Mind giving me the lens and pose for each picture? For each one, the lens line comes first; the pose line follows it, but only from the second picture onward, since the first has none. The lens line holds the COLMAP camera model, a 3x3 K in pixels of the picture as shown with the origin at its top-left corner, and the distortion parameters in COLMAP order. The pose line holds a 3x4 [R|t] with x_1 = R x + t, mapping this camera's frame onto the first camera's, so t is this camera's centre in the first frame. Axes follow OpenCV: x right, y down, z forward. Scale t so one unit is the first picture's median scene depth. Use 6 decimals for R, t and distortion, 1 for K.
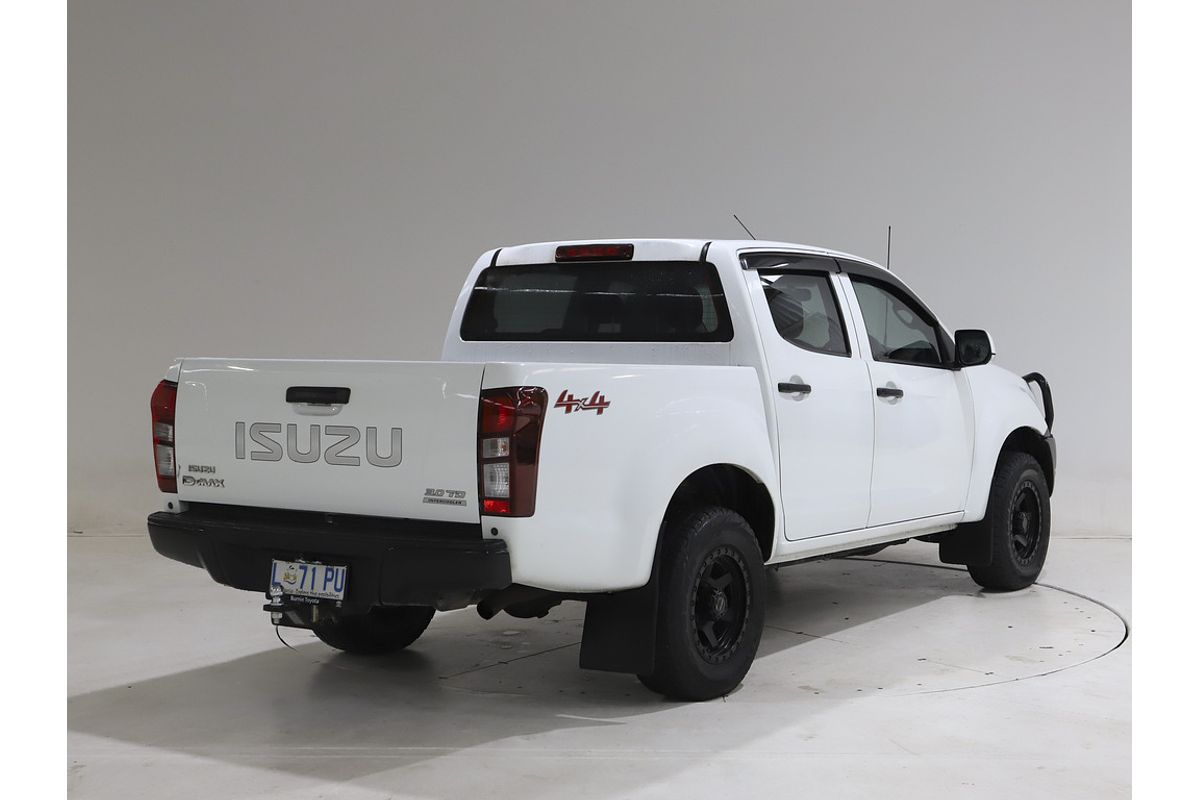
lens RADIAL K [[1432.4, 0, 599.6], [0, 1432.4, 407.2], [0, 0, 1]] dist [0.001185, 0.000000]
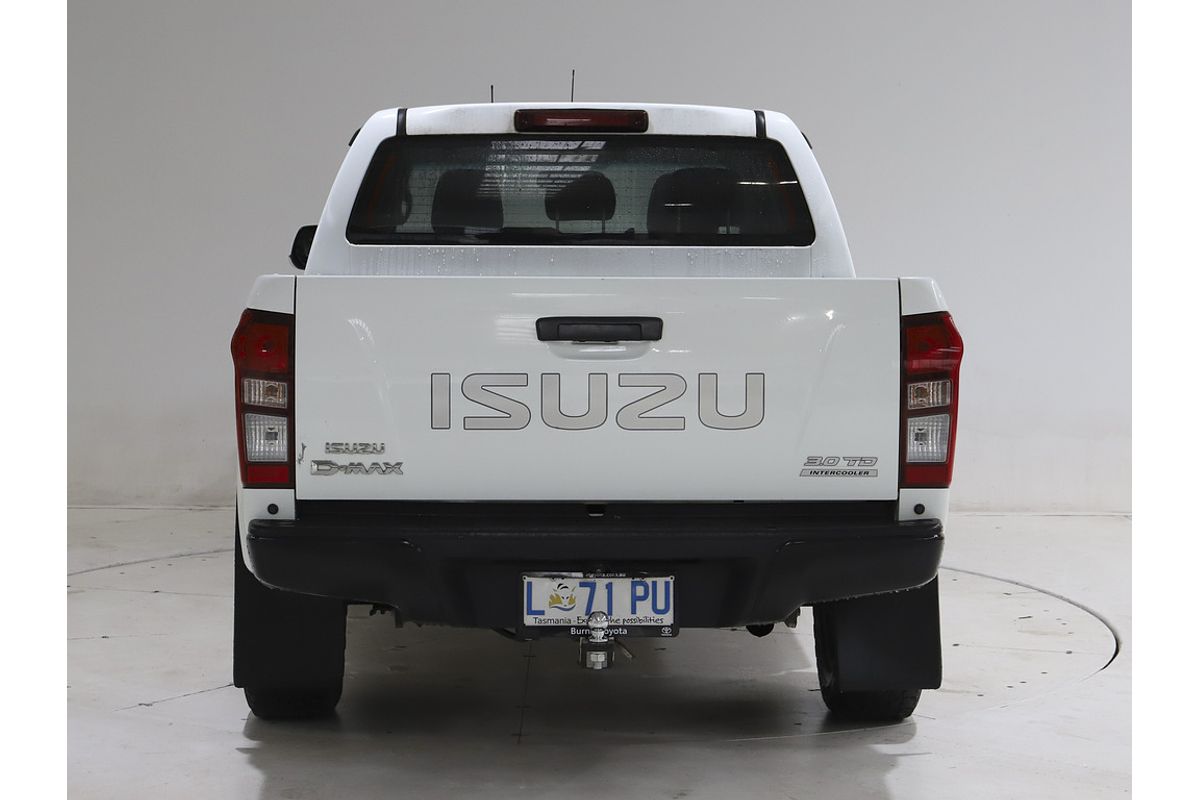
lens RADIAL K [[1949.8, 0, 599.5], [0, 1949.8, 395.3], [0, 0, 1]] dist [0.048077, 0.000000]
pose [[0.865186, -0.040800, 0.499788, -0.656930], [0.022346, 0.998831, 0.042856, -0.016494], [-0.500952, -0.025910, 0.865087, 0.202336]]
